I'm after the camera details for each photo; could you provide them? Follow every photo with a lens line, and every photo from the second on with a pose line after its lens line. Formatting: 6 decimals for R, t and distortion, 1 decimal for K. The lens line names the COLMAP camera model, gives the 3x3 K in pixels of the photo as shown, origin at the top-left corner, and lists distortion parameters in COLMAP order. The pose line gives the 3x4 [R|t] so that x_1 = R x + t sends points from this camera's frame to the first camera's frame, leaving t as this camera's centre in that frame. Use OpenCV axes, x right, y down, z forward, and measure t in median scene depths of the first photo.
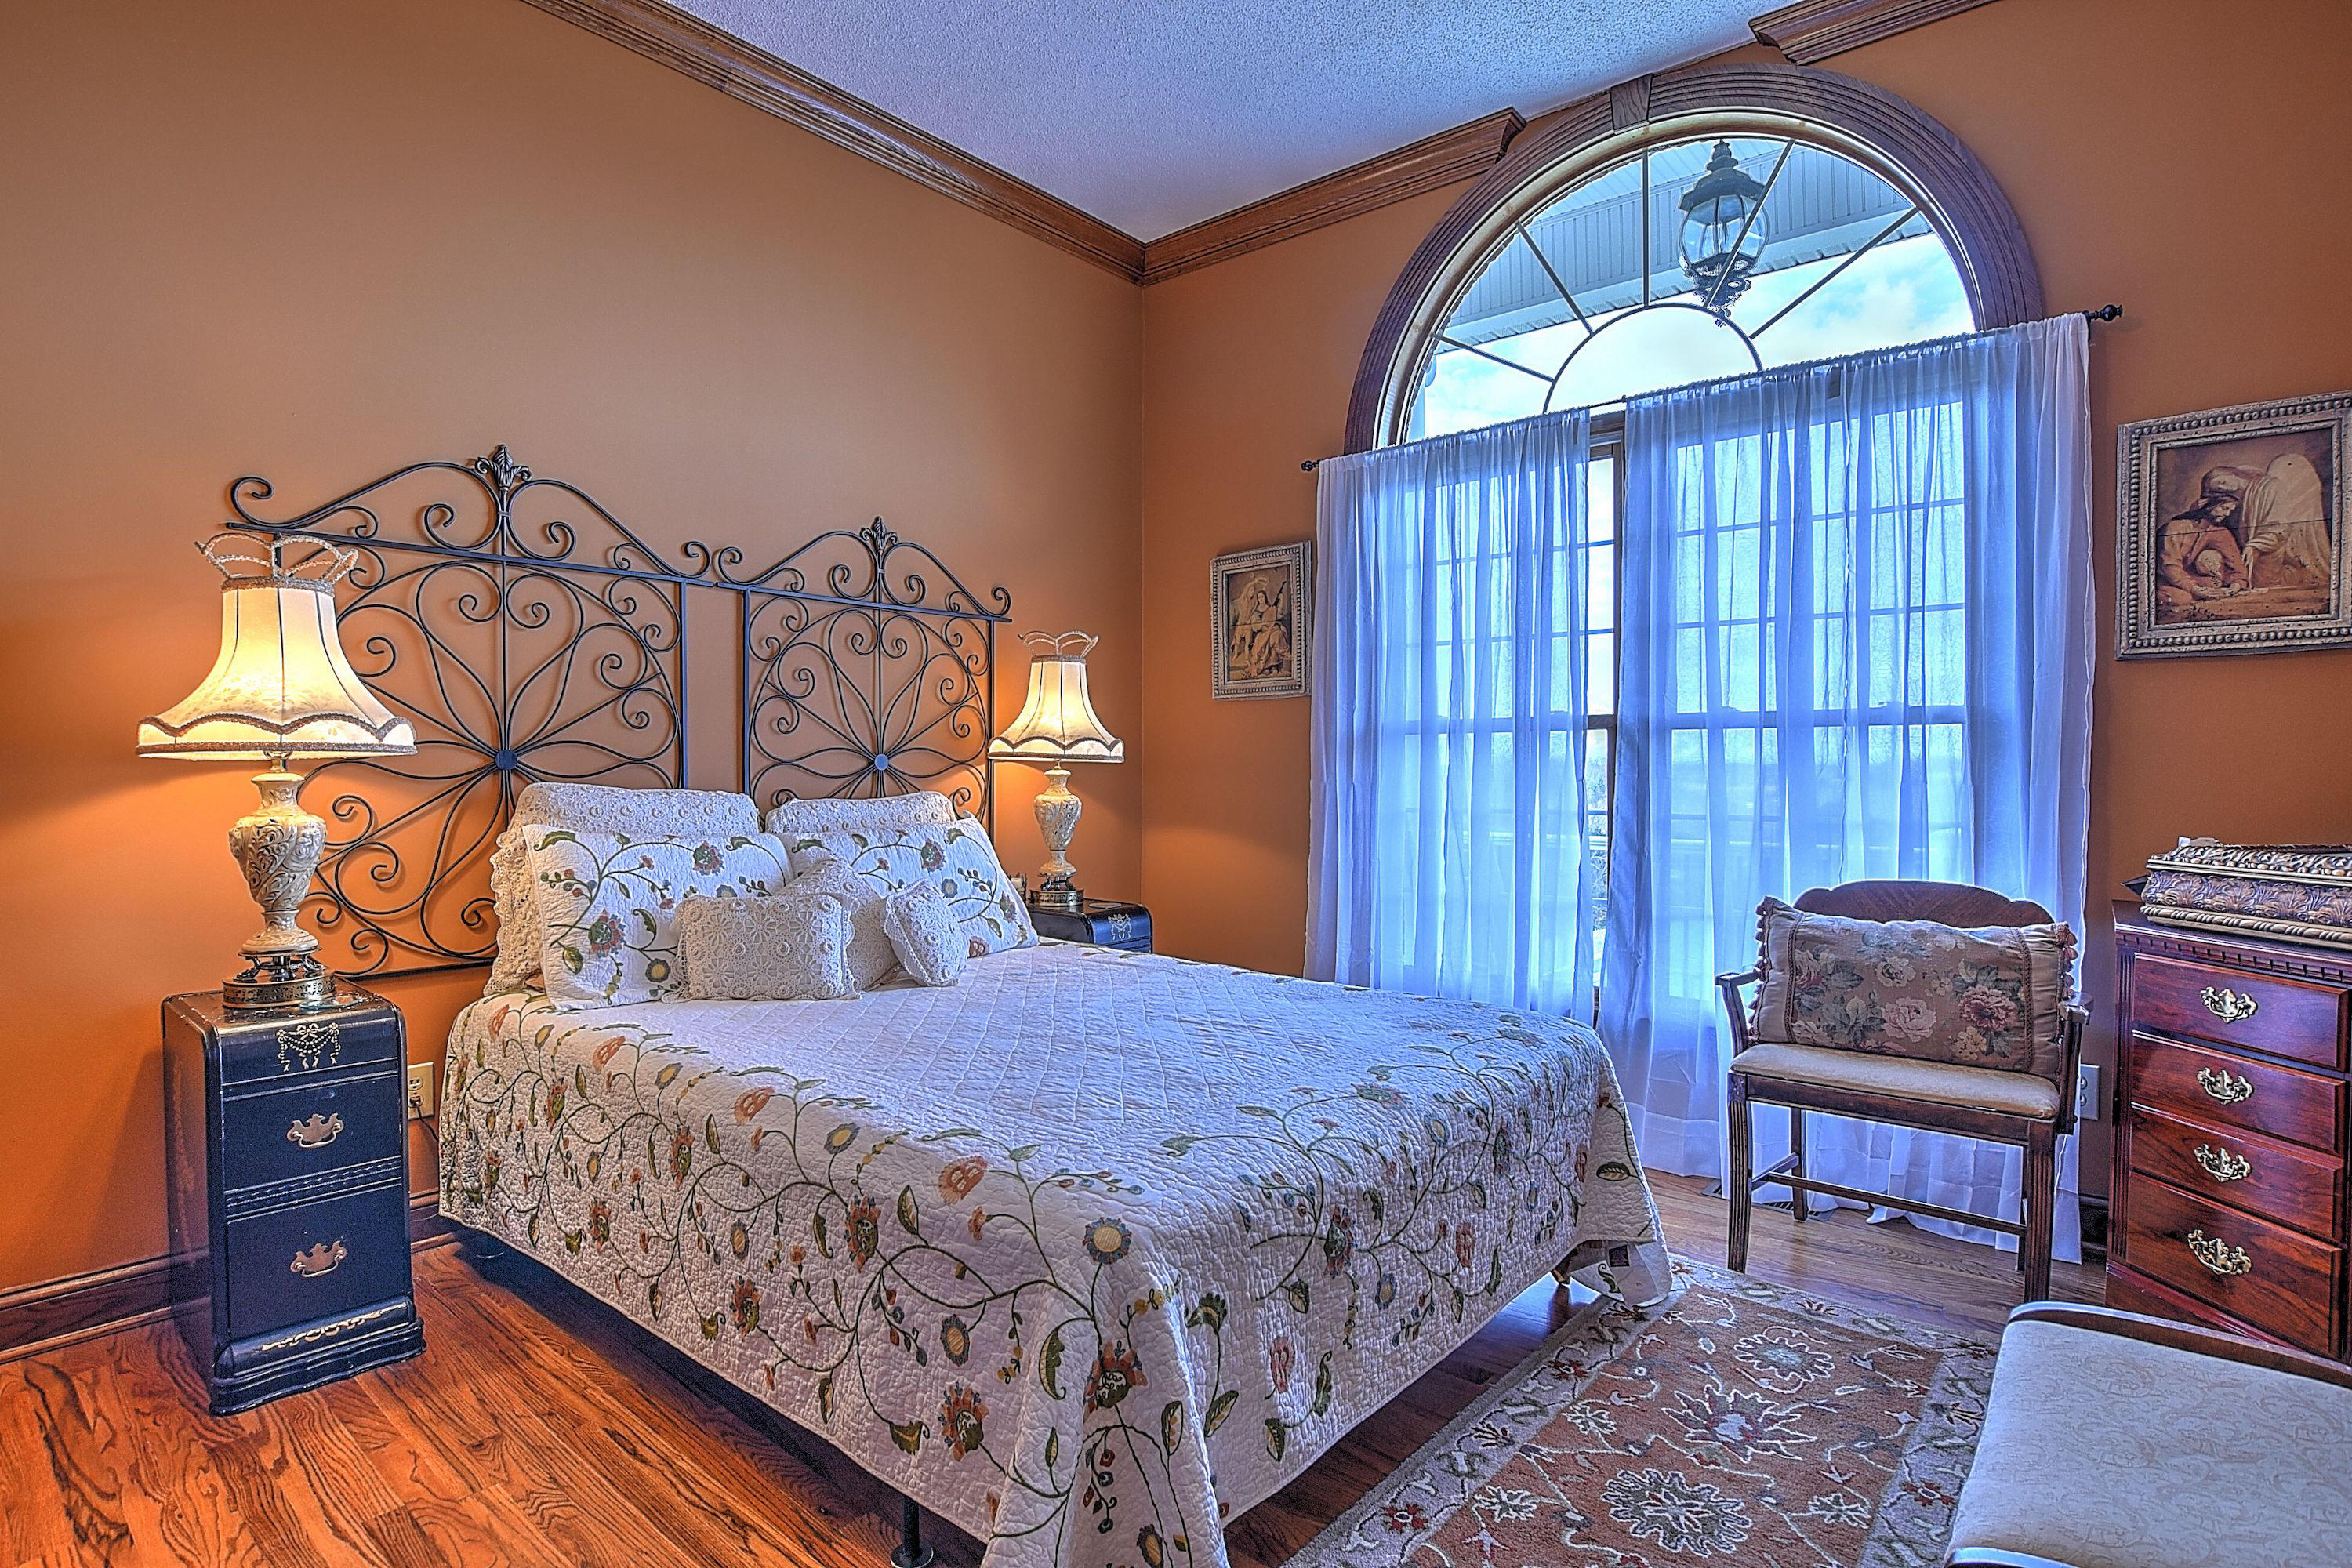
lens RADIAL K [[1177.2, 0, 1170.7], [0, 1177.2, 801.7], [0, 0, 1]] dist [-0.031195, 0.006189]
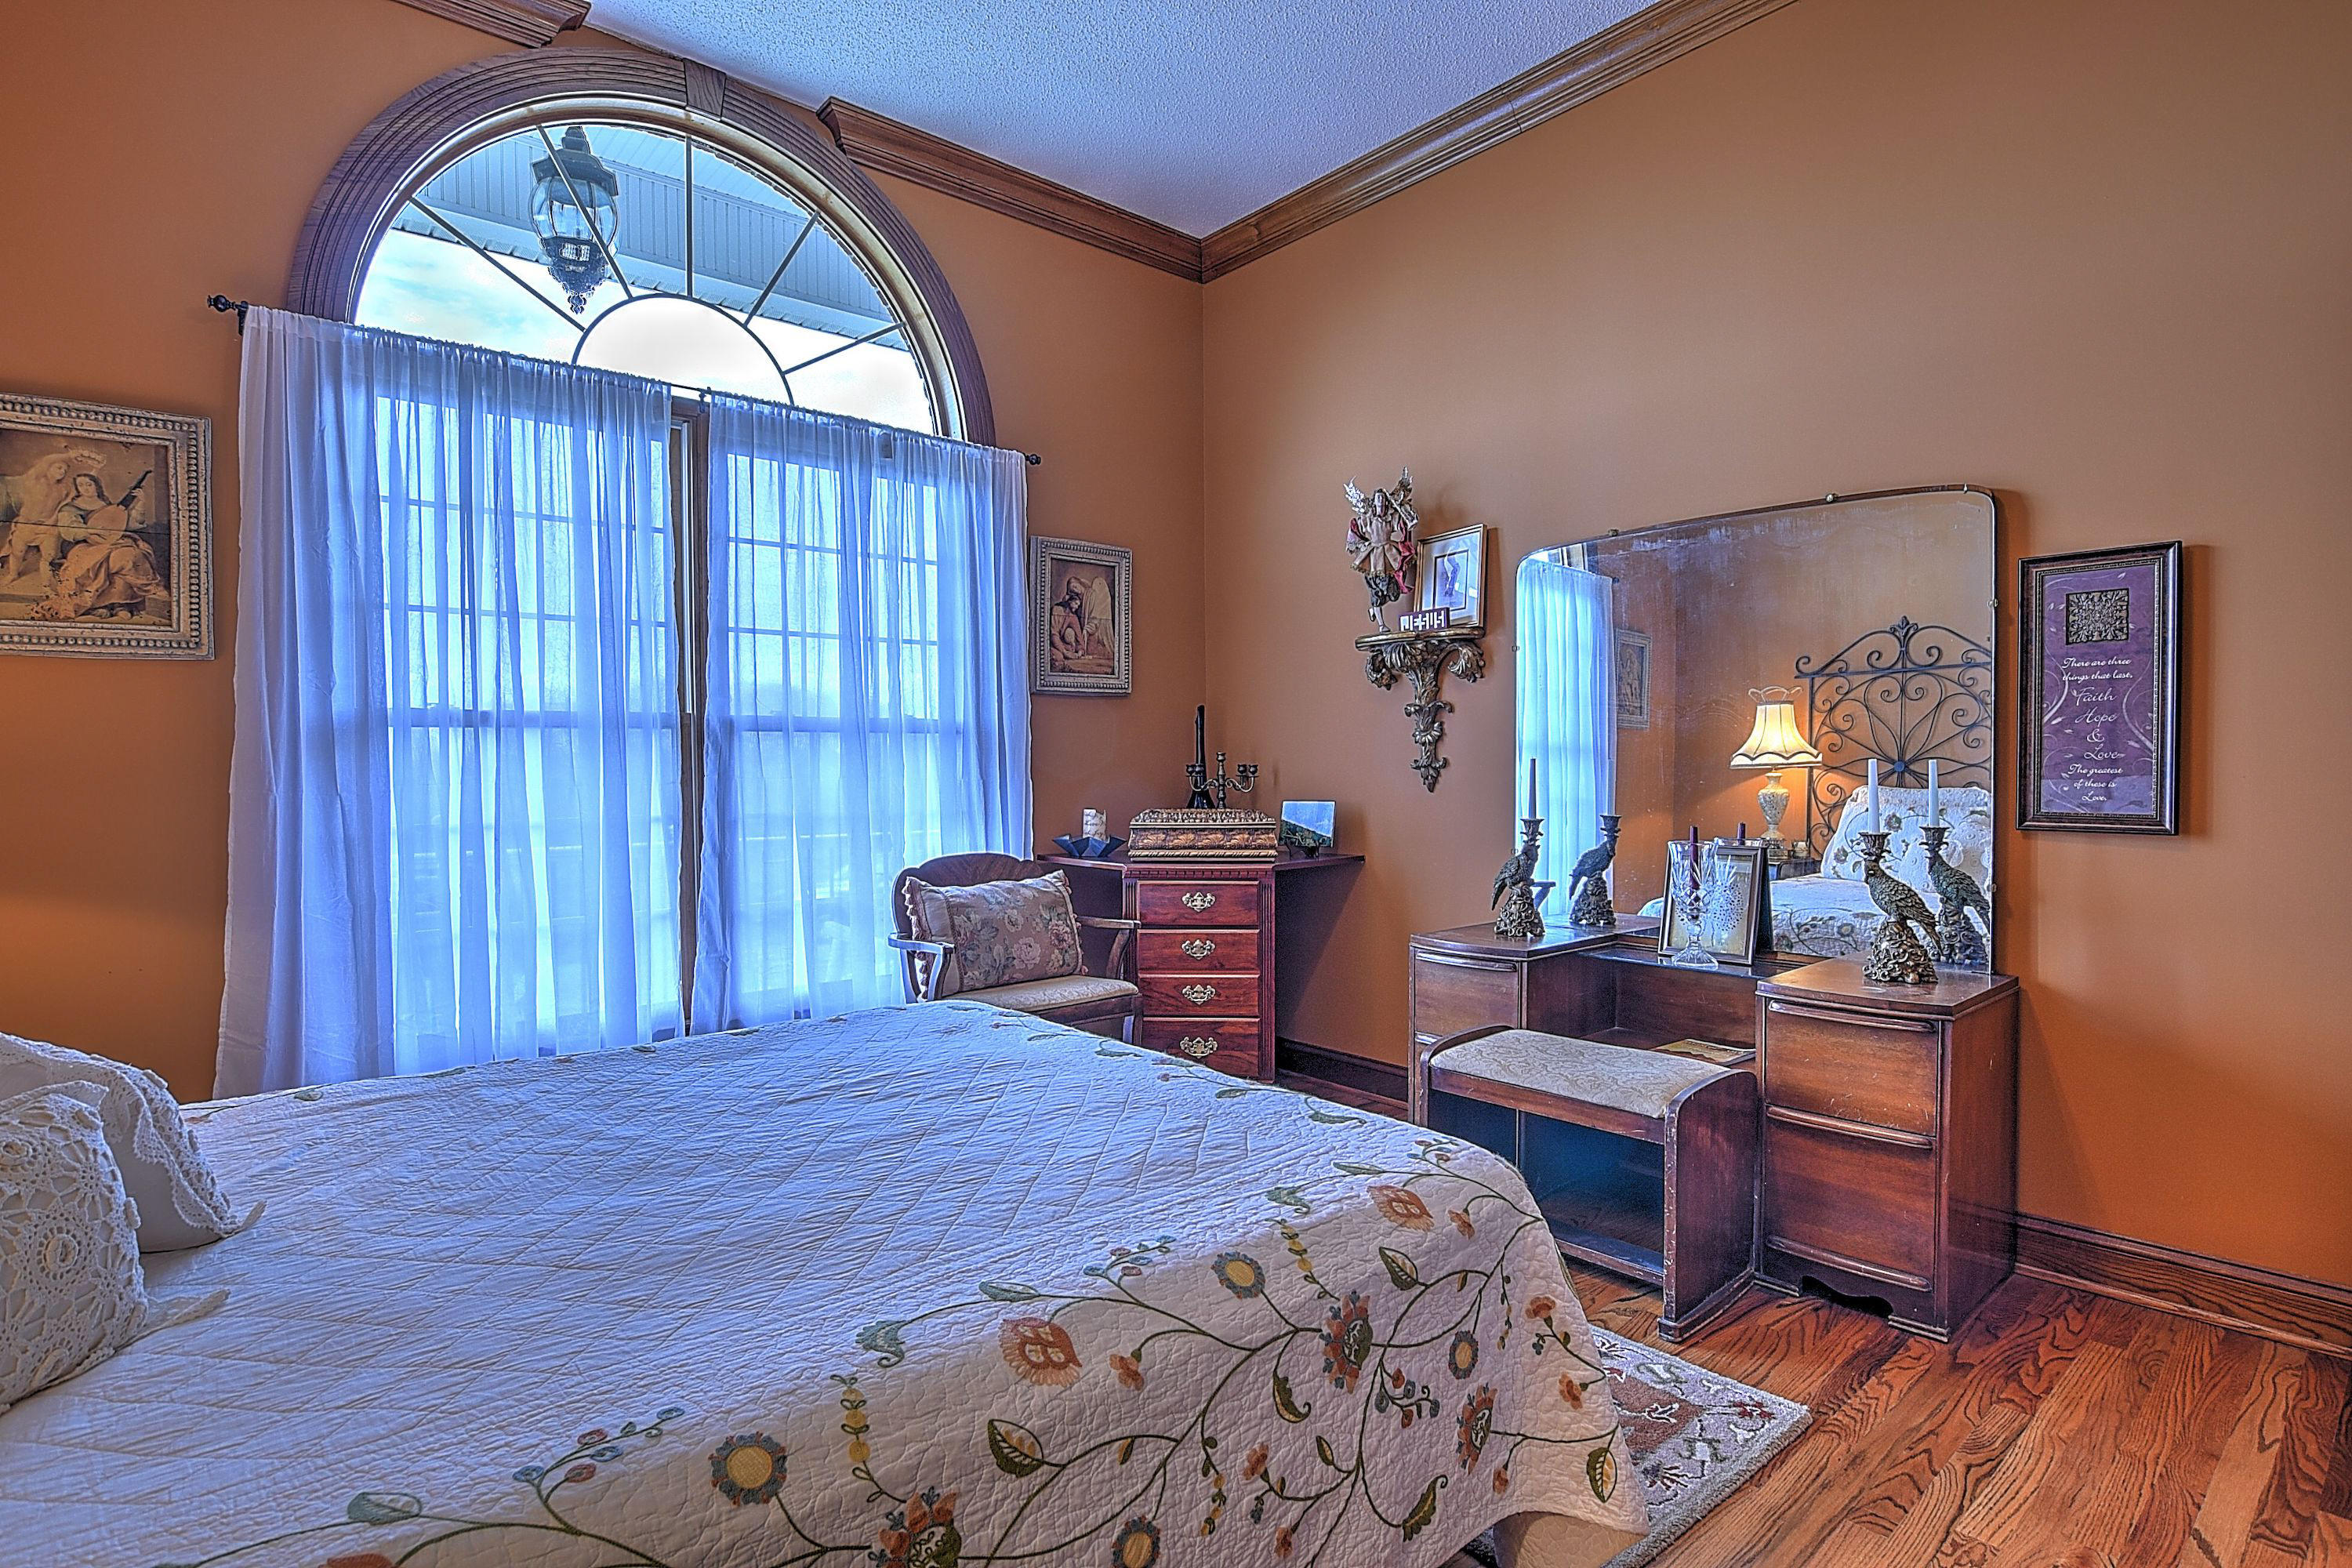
lens RADIAL K [[1177.2, 0, 1169.8], [0, 1177.2, 782.3], [0, 0, 1]] dist [-0.031195, 0.006189]
pose [[0.152646, -0.019662, 0.988085, -0.632244], [0.032042, 0.999375, 0.014937, -0.023814], [-0.987761, 0.029381, 0.153181, 0.575829]]
